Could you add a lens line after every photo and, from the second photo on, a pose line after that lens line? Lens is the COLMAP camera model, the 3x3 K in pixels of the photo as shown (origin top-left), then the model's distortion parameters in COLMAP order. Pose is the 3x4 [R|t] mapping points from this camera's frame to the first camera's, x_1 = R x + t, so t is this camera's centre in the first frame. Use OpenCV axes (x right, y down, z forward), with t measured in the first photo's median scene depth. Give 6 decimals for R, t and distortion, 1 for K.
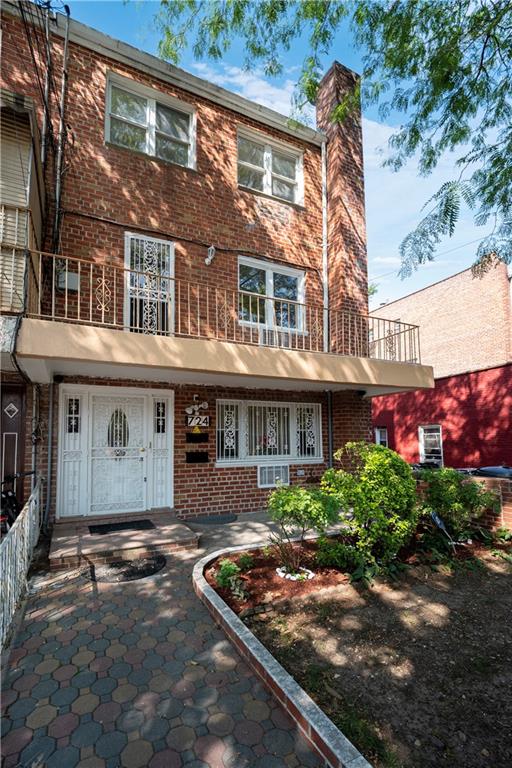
lens RADIAL K [[345.2, 0, 255.5], [0, 345.2, 424.6], [0, 0, 1]] dist [-0.040466, -0.000160]
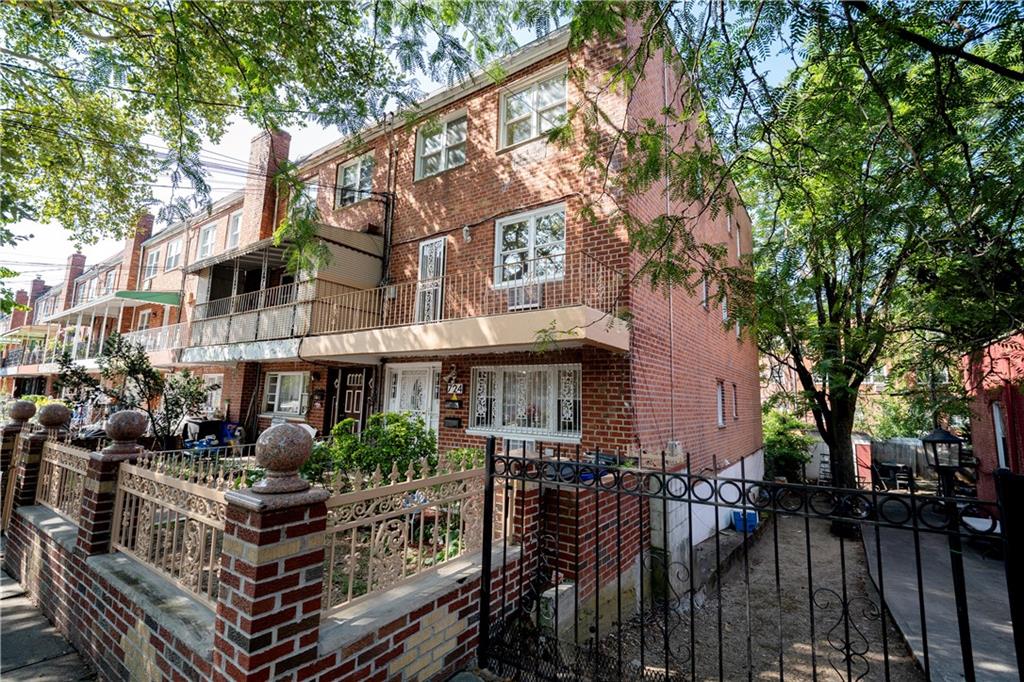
lens RADIAL K [[460.3, 0, 512.0], [0, 460.3, 341.0], [0, 0, 1]] dist [-0.040466, -0.000160]
pose [[0.463555, -0.102009, -0.880177, 1.177817], [-0.003586, 0.993127, -0.116988, 0.009122], [0.886061, 0.057386, 0.460003, 0.473721]]
